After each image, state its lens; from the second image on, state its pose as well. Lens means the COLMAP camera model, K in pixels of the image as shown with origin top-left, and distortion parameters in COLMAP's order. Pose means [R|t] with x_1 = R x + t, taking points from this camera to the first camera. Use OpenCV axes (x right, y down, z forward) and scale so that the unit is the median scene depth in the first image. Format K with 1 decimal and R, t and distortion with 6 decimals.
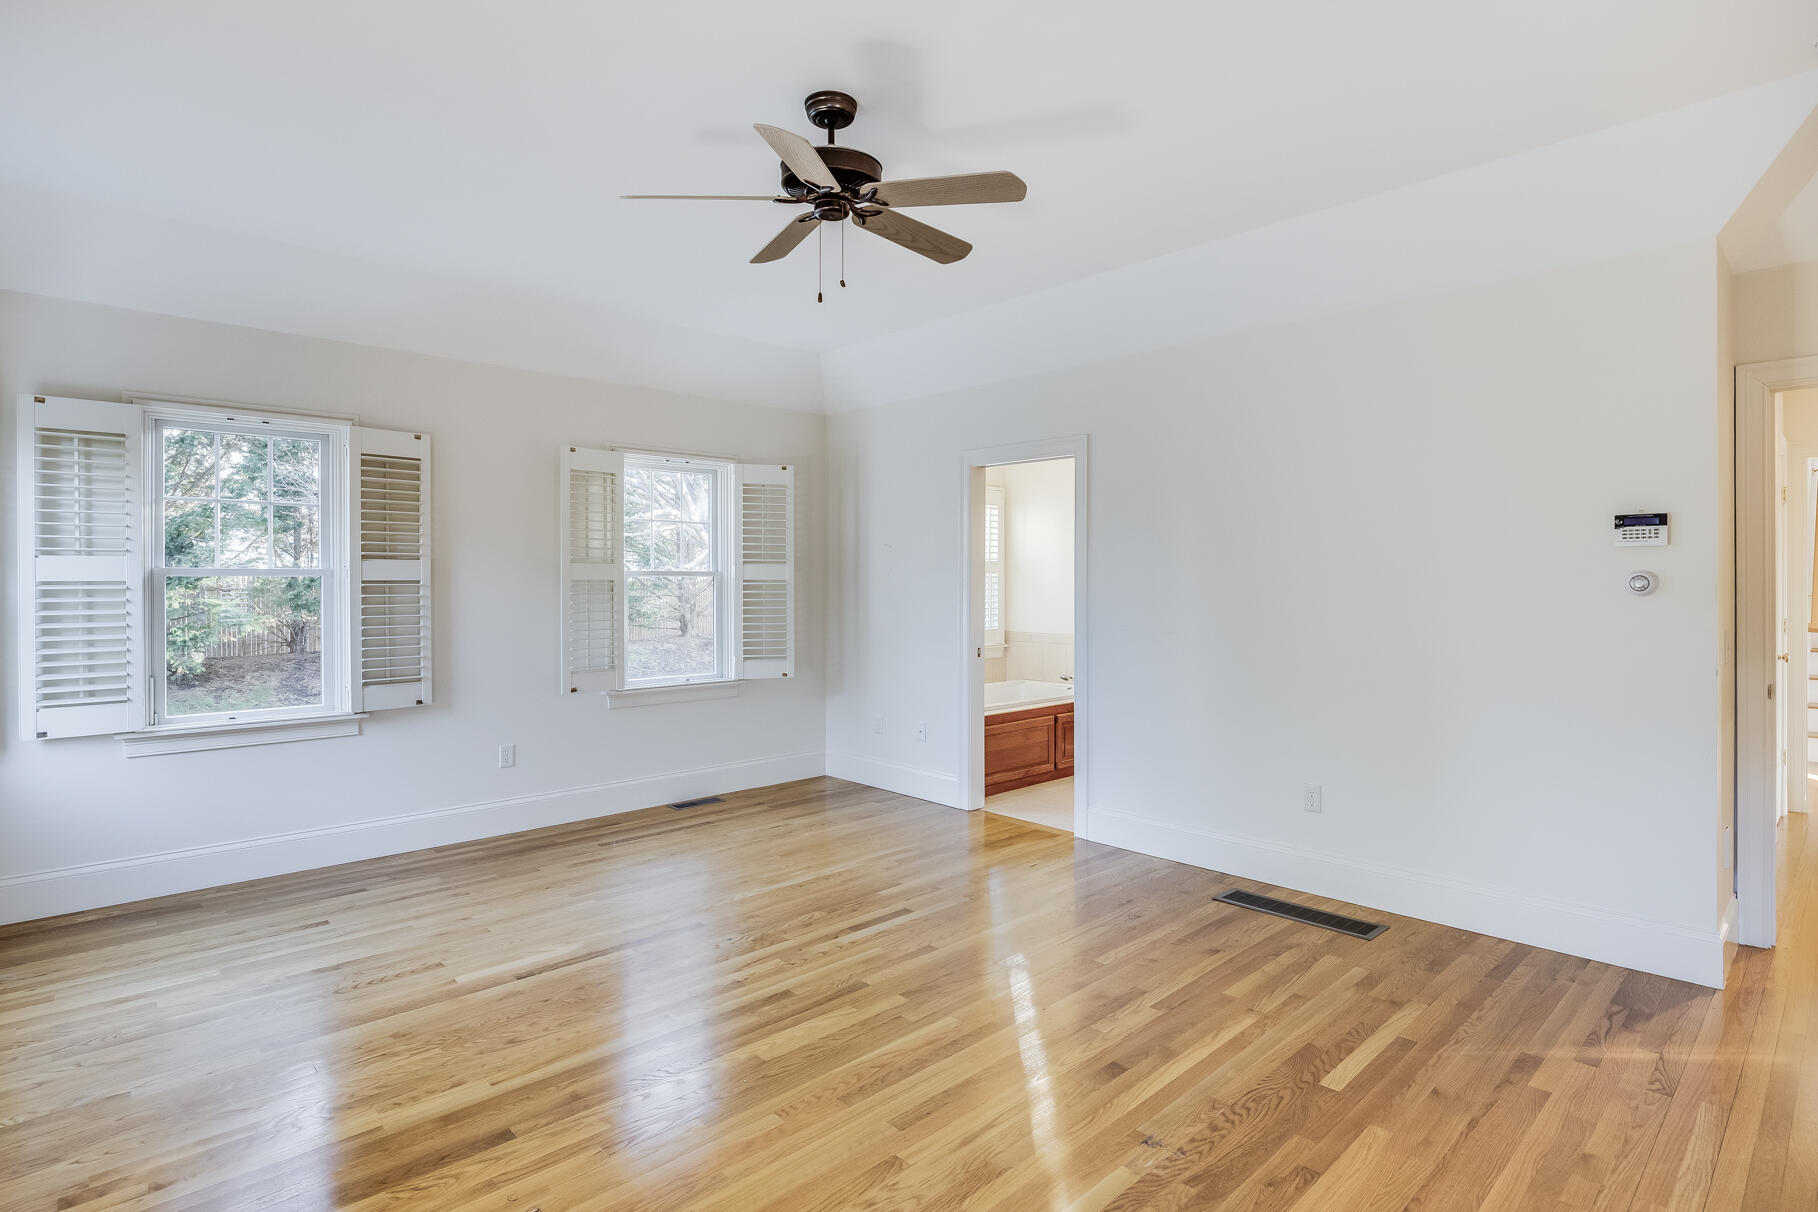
lens RADIAL K [[960.1, 0, 860.5], [0, 960.1, 597.2], [0, 0, 1]] dist [-0.006965, -0.000356]
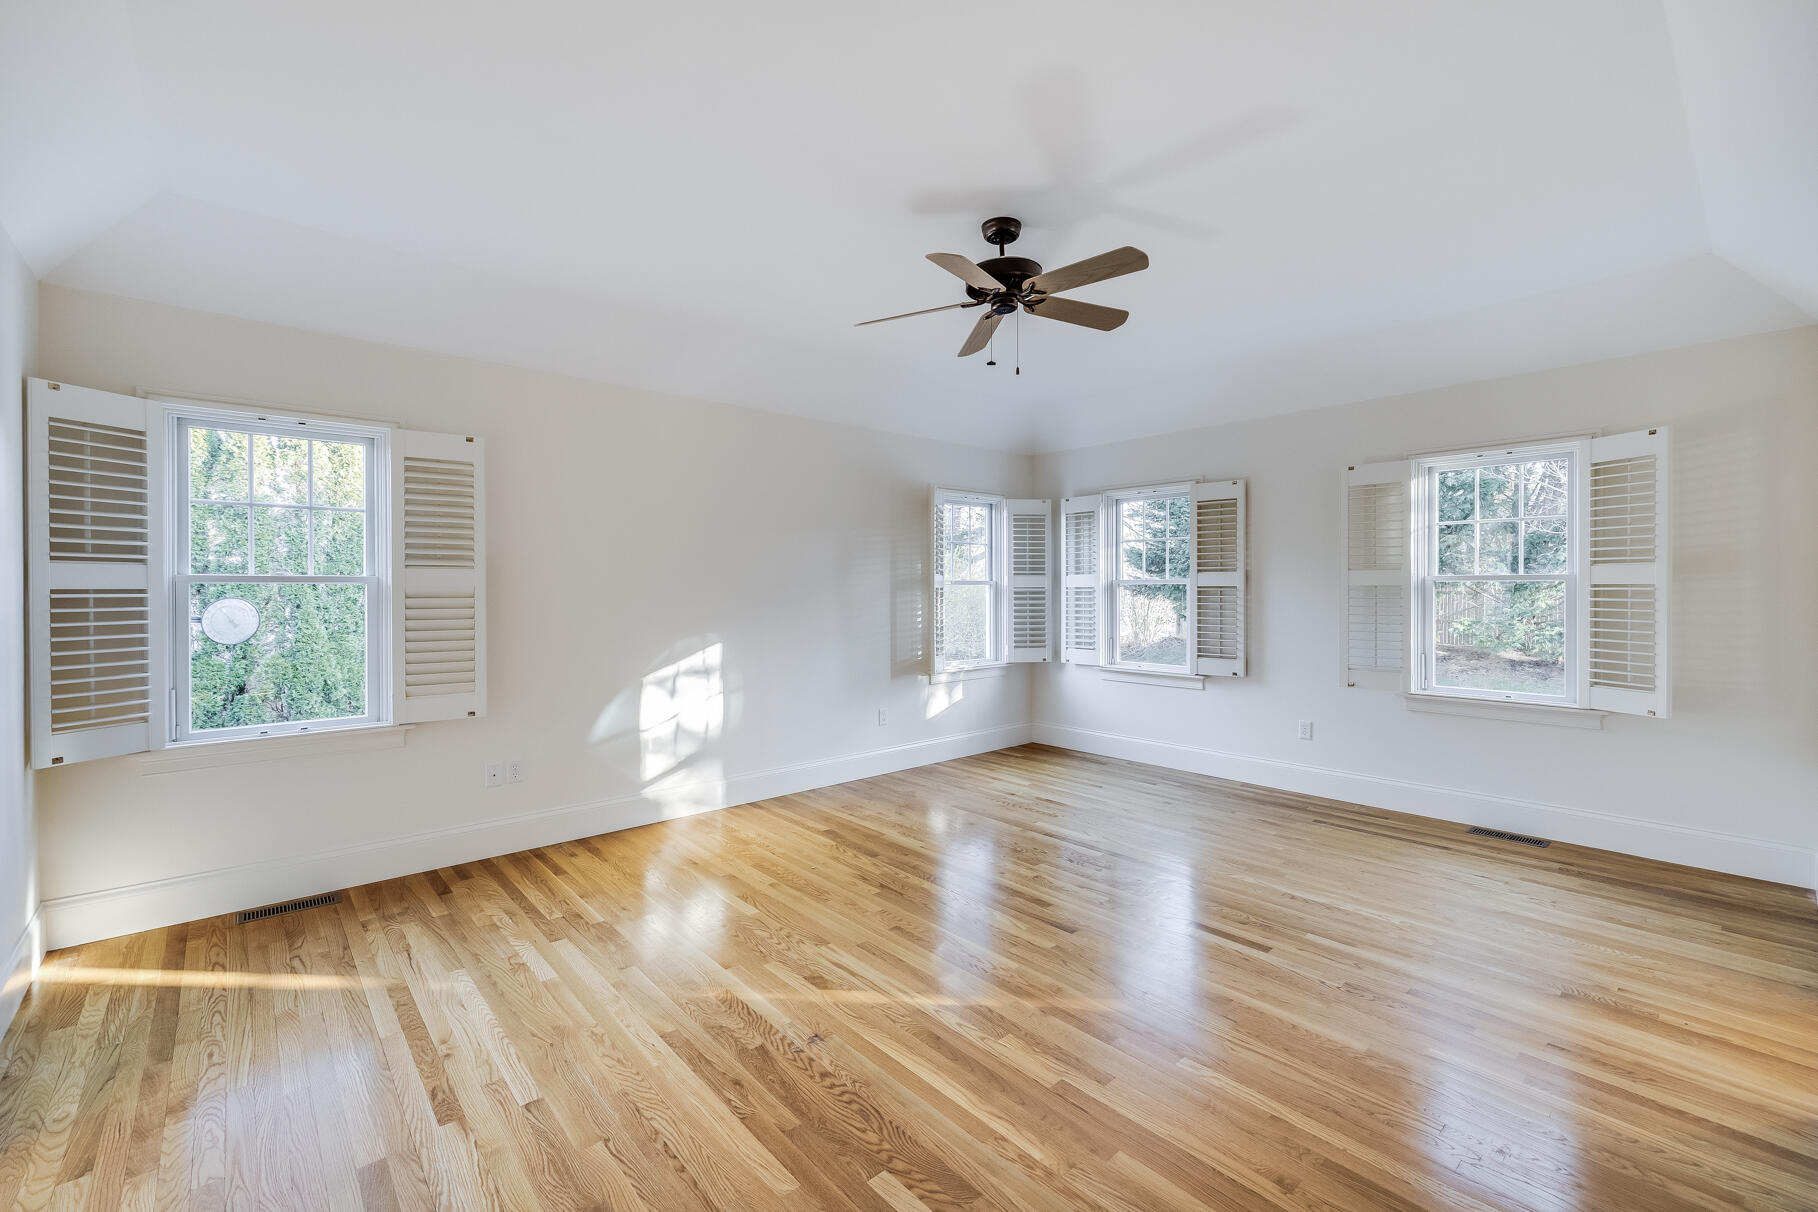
lens RADIAL K [[774.9, 0, 956.2], [0, 774.9, 594.4], [0, 0, 1]] dist [-0.000259, 0.000211]
pose [[-0.003095, 0.009046, -0.999954, 0.822254], [-0.014256, 0.999857, 0.009089, -0.012316], [0.999894, 0.014283, -0.002965, 0.742469]]
